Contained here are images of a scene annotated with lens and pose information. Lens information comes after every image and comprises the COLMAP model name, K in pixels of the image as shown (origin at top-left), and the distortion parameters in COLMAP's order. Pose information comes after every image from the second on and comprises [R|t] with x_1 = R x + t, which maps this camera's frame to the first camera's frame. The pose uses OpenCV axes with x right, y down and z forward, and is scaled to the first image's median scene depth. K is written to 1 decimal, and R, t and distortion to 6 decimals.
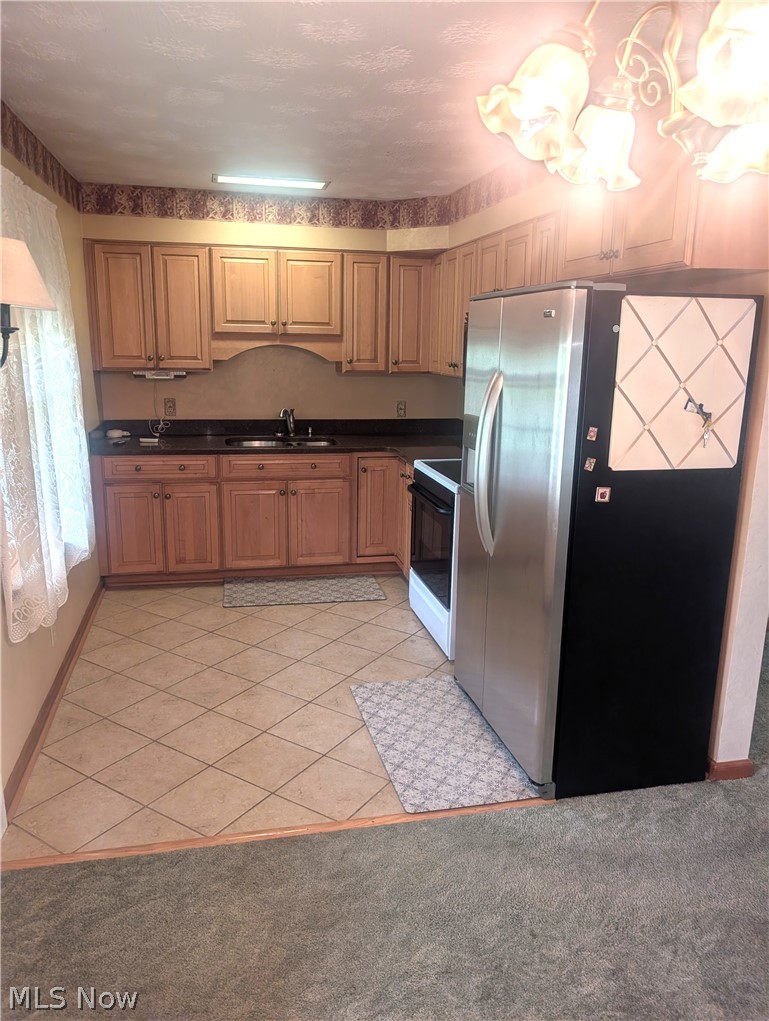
lens RADIAL K [[730.3, 0, 382.4], [0, 730.3, 505.2], [0, 0, 1]] dist [0.035519, -0.023106]
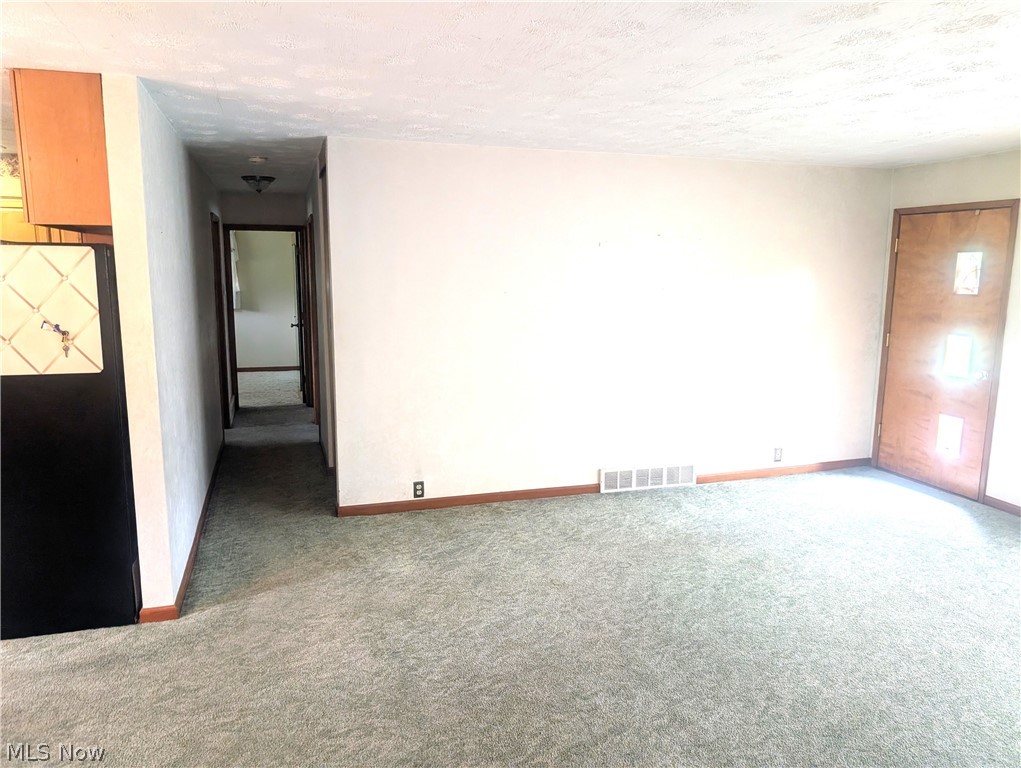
lens RADIAL K [[737.7, 0, 507.3], [0, 737.7, 386.9], [0, 0, 1]] dist [0.028698, -0.013716]
pose [[0.998160, -0.018873, 0.057619, 0.615122], [0.022552, 0.997702, -0.063896, 0.041190], [-0.056281, 0.065078, 0.996292, -0.196346]]
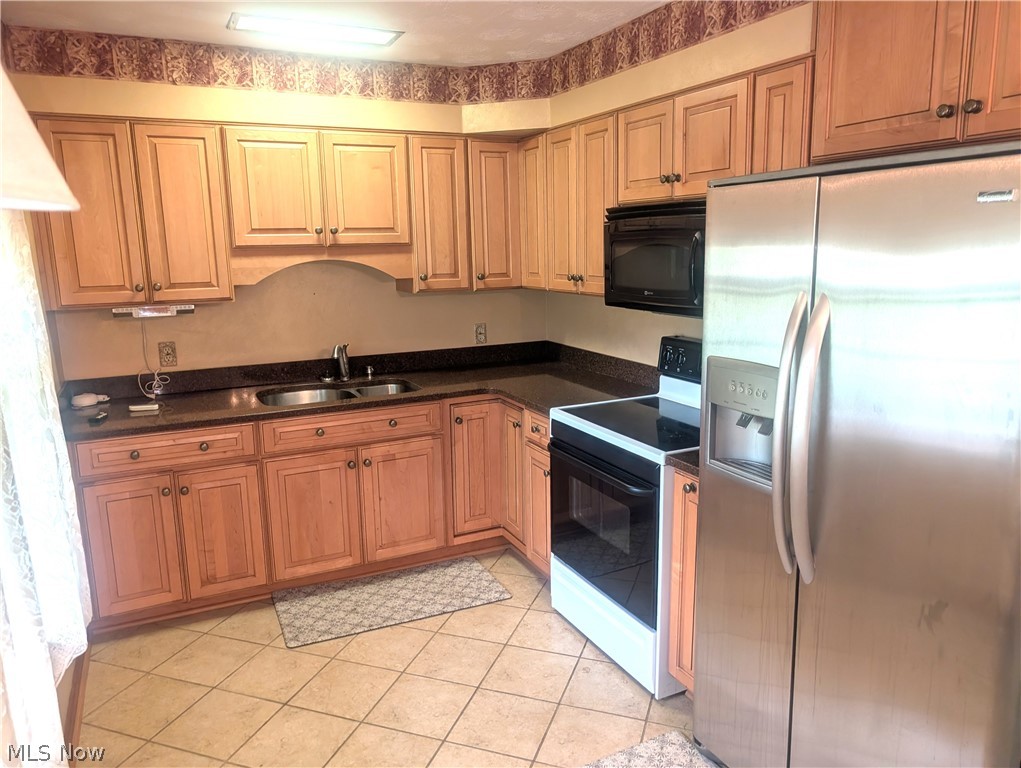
lens RADIAL K [[737.7, 0, 516.3], [0, 737.7, 384.0], [0, 0, 1]] dist [0.028698, -0.013716]
pose [[0.971866, -0.077979, 0.222252, -0.137248], [0.085158, 0.996104, -0.022890, -0.066566], [-0.219601, 0.041173, 0.974721, 0.259094]]
